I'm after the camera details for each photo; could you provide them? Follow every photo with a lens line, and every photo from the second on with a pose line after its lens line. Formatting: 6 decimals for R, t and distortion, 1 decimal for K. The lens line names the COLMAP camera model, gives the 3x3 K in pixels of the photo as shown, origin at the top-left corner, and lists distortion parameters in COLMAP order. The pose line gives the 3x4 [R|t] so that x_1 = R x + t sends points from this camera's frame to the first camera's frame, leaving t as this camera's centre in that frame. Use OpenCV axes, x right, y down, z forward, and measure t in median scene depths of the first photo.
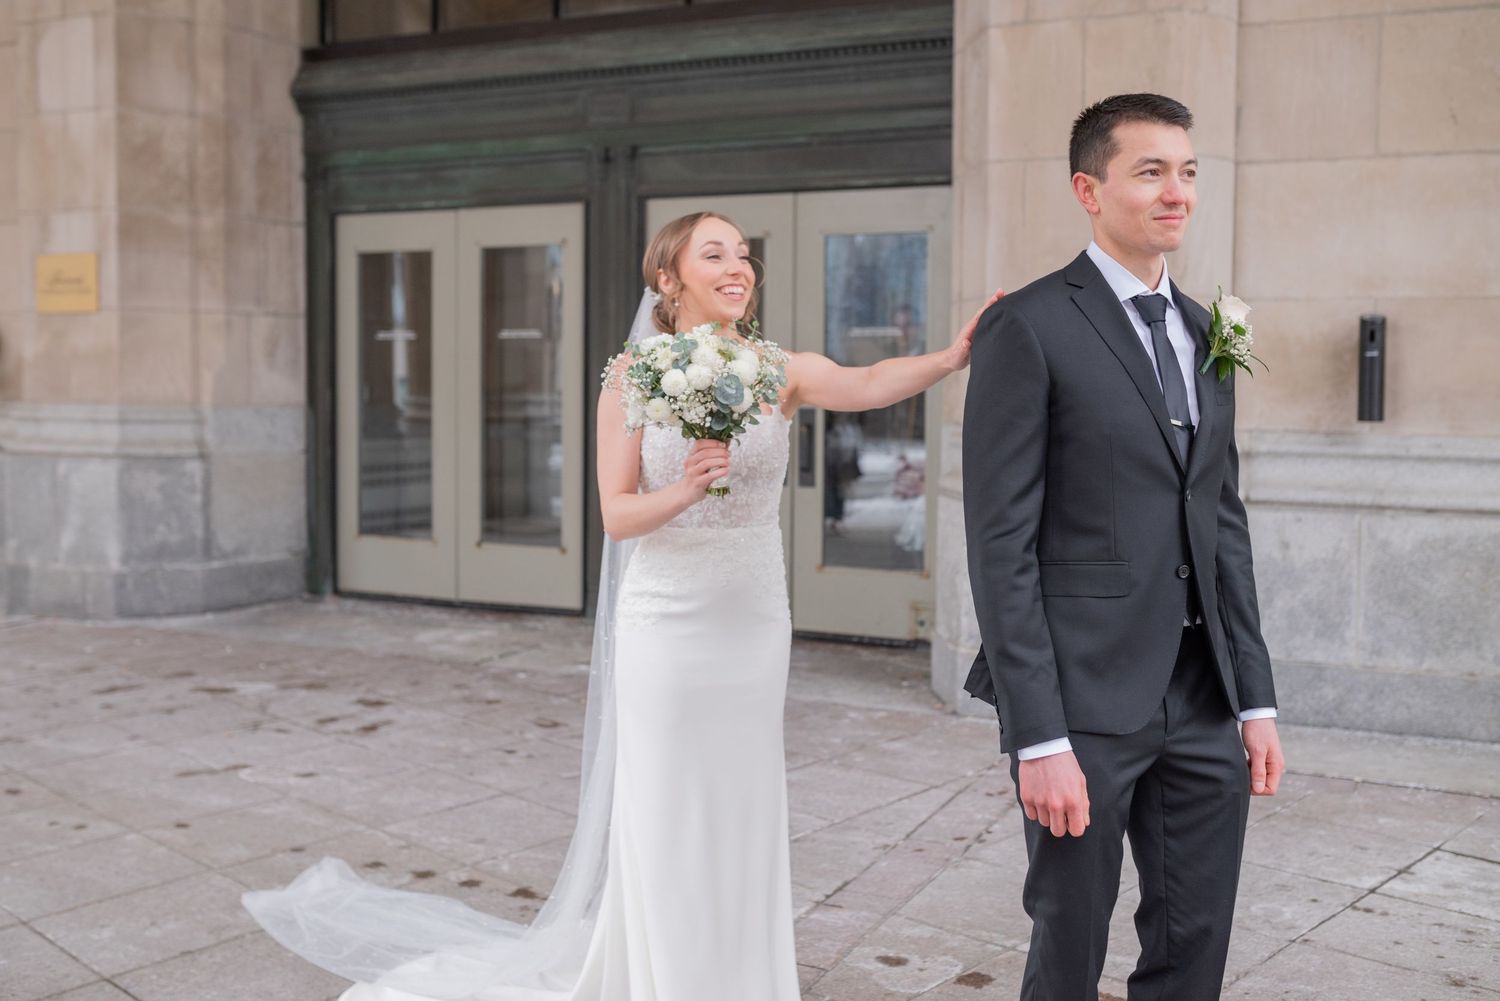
lens RADIAL K [[1712.0, 0, 837.2], [0, 1712.0, 503.8], [0, 0, 1]] dist [-0.064481, 0.169548]
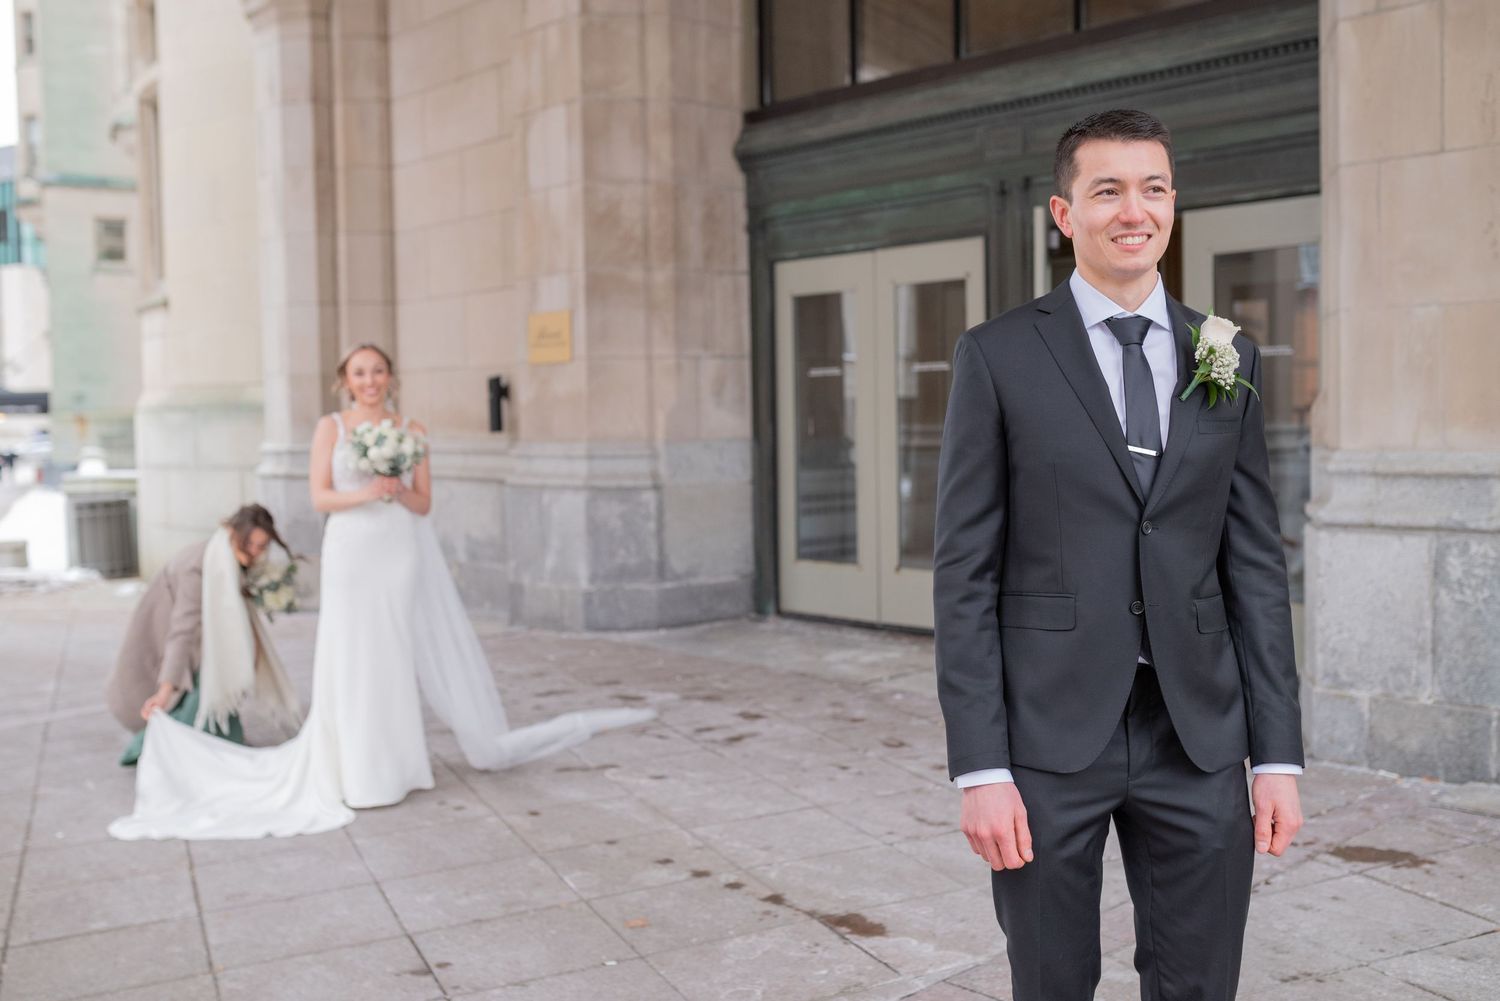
lens RADIAL K [[1715.1, 0, 750.0], [0, 1715.1, 500.5], [0, 0, 1]] dist [-0.038665, 0.157615]
pose [[0.903105, -0.004693, -0.429395, 0.174539], [-0.002431, 0.999868, -0.016040, -0.001644], [0.429414, 0.015530, 0.902974, 0.018062]]
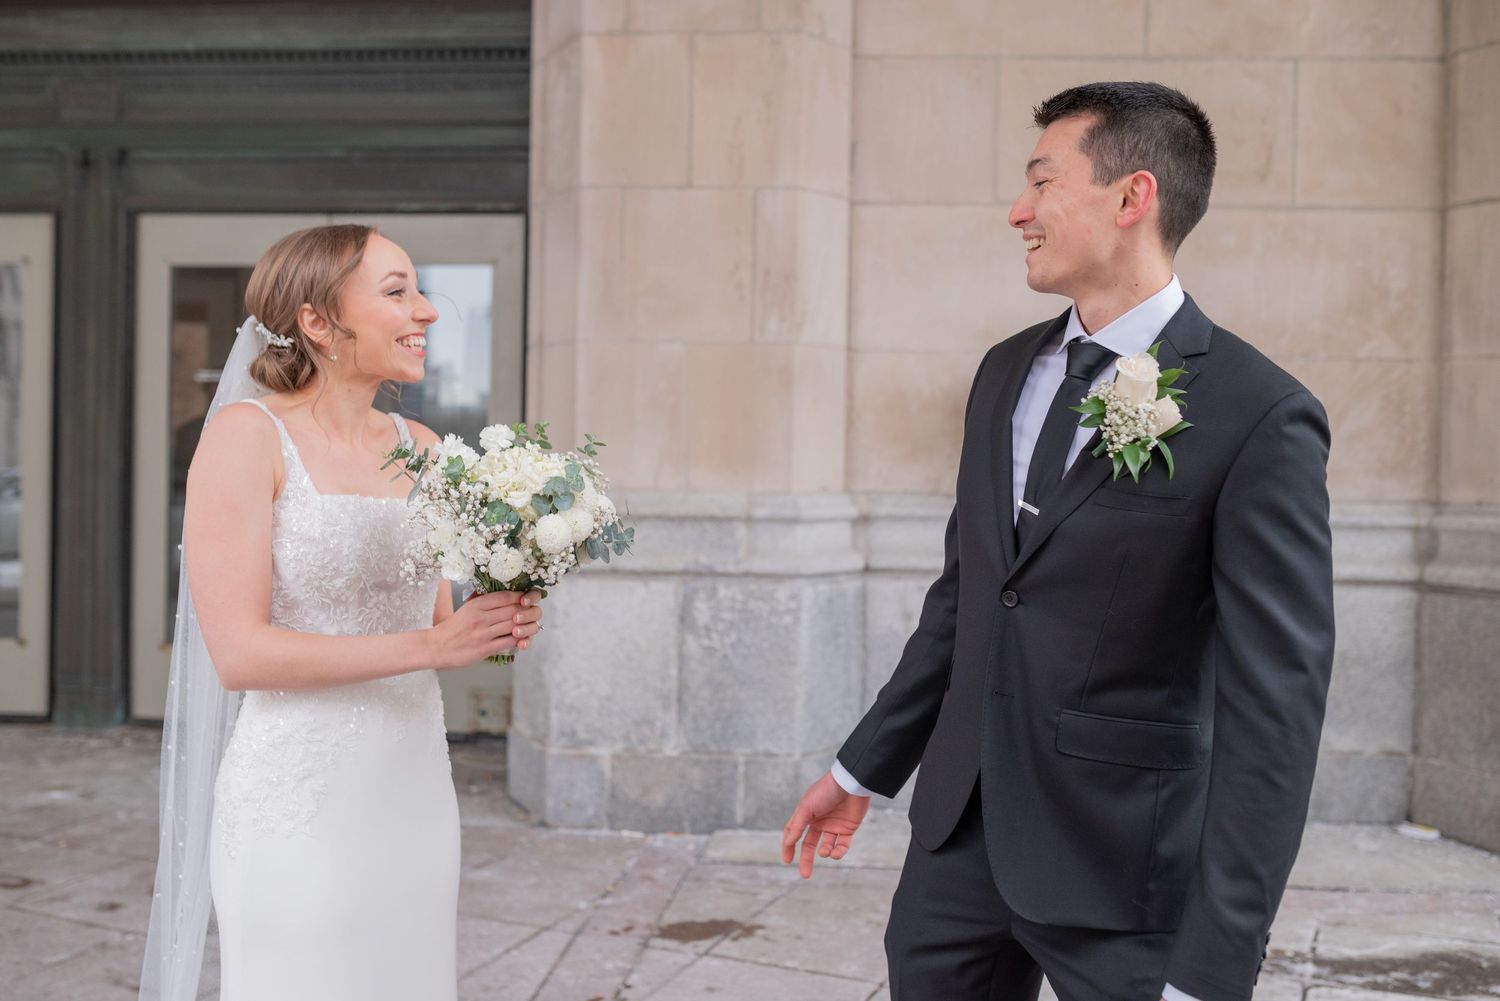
lens RADIAL K [[1613.8, 0, 893.0], [0, 1613.8, 464.1], [0, 0, 1]] dist [-0.058576, 0.064679]
pose [[0.933109, -0.001530, 0.359591, -0.051306], [0.018568, 0.998862, -0.043932, -0.017412], [-0.359115, 0.047670, 0.932075, 0.161230]]
